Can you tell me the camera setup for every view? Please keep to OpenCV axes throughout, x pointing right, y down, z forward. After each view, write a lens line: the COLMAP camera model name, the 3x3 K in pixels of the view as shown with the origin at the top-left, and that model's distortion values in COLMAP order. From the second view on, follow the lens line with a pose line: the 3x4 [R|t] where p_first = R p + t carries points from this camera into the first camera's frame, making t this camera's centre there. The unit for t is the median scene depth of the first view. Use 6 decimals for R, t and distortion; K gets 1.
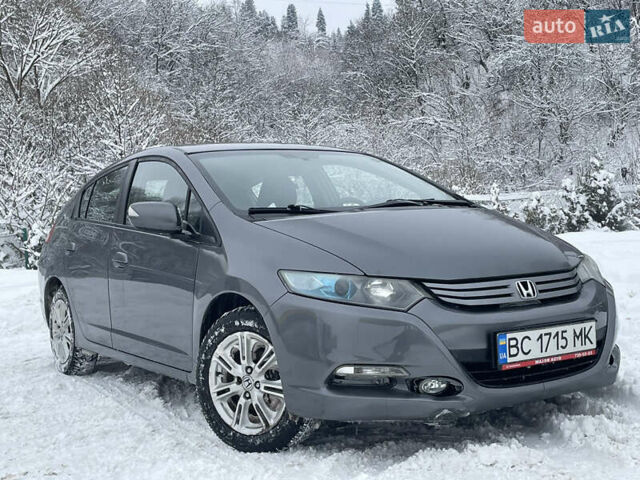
lens RADIAL K [[877.1, 0, 329.0], [0, 877.1, 226.9], [0, 0, 1]] dist [0.144584, -0.332064]
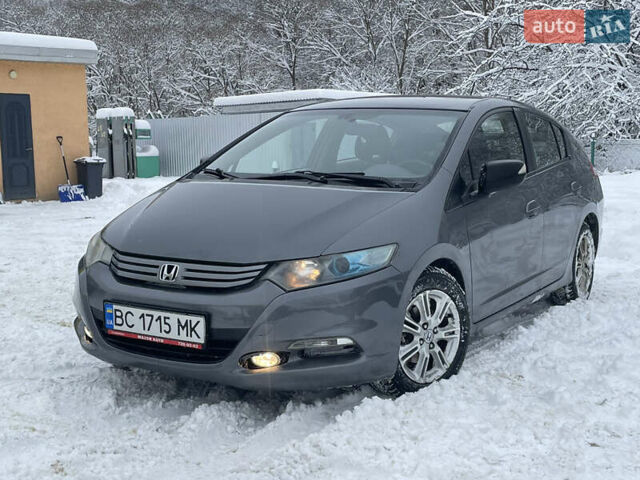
lens RADIAL K [[951.1, 0, 320.0], [0, 951.1, 240.0], [0, 0, 1]] dist [0.107382, -0.142458]
pose [[0.431216, 0.163536, -0.887304, 1.307396], [-0.035645, 0.985756, 0.164358, -0.163396], [0.901544, -0.039246, 0.430903, 0.660120]]
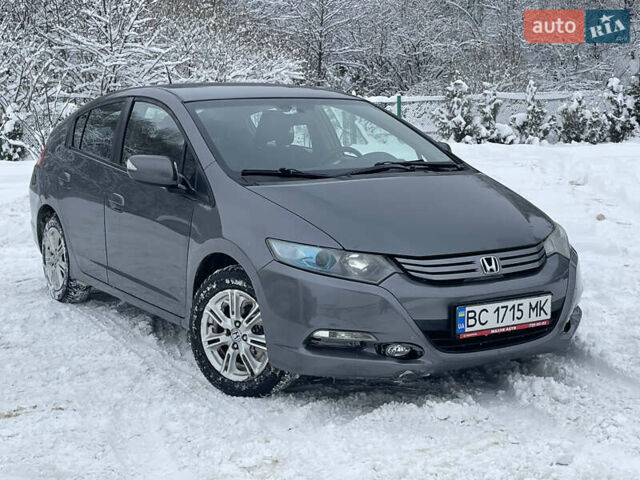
lens RADIAL K [[1035.6, 0, 346.4], [0, 1035.6, 240.6], [0, 0, 1]] dist [0.167754, -0.489764]
pose [[0.999135, 0.041455, 0.003317, 0.037815], [-0.041527, 0.990179, 0.133495, -0.124292], [0.002249, -0.133517, 0.991044, -0.281154]]
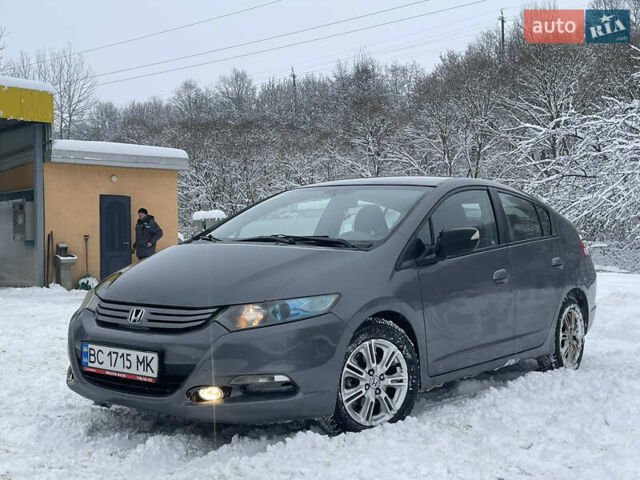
lens RADIAL K [[877.7, 0, 318.9], [0, 877.7, 229.8], [0, 0, 1]] dist [0.141092, -0.327583]
pose [[0.328261, 0.053861, -0.943050, 1.430935], [-0.037453, 0.998330, 0.043982, -0.109733], [0.943844, 0.020882, 0.329730, 0.823726]]
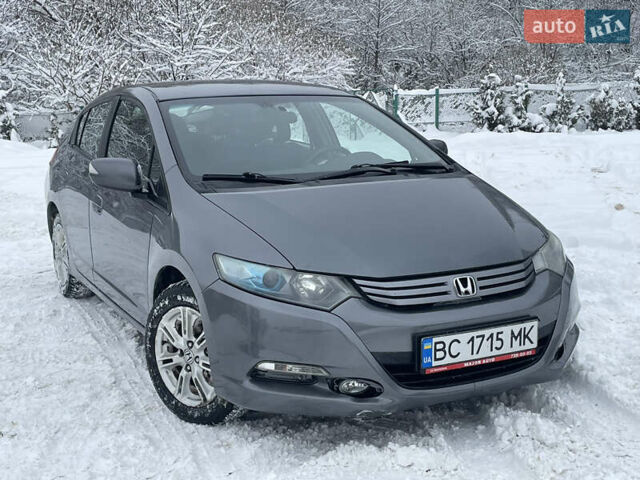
lens RADIAL K [[877.7, 0, 318.9], [0, 877.7, 229.8], [0, 0, 1]] dist [0.141092, -0.327583]
pose [[0.994349, 0.046421, -0.095471, 0.151836], [-0.031016, 0.987122, 0.156936, -0.134826], [0.101526, -0.153089, 0.982983, 0.047248]]
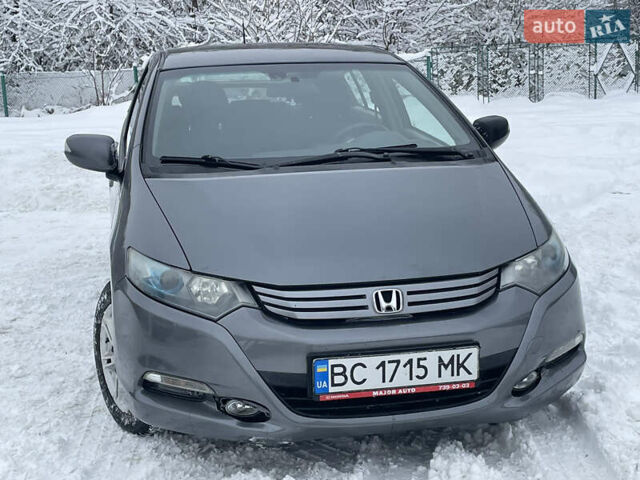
lens RADIAL K [[1034.0, 0, 328.9], [0, 1034.0, 223.3], [0, 0, 1]] dist [0.120182, -0.217158]
pose [[0.930582, 0.090135, -0.354815, 0.499021], [-0.023591, 0.981966, 0.187579, -0.175644], [0.365324, -0.166187, 0.915926, 0.116442]]
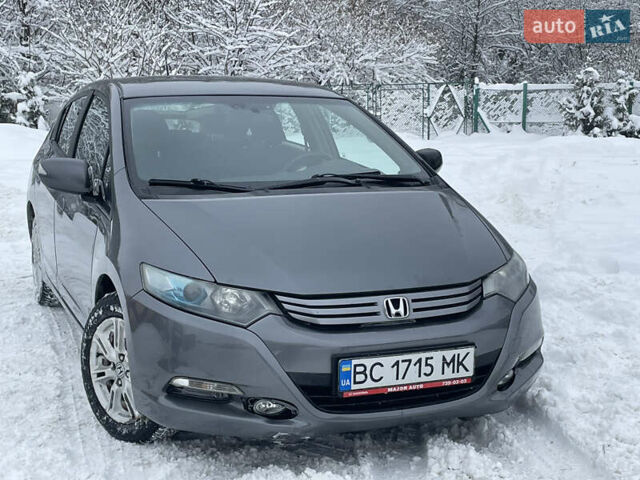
lens RADIAL K [[1032.7, 0, 343.9], [0, 1032.7, 230.5], [0, 0, 1]] dist [0.158257, -0.434329]
pose [[0.983037, 0.082704, -0.163703, 0.334591], [-0.058017, 0.986949, 0.150221, -0.164763], [0.173990, -0.138175, 0.975005, -0.044016]]
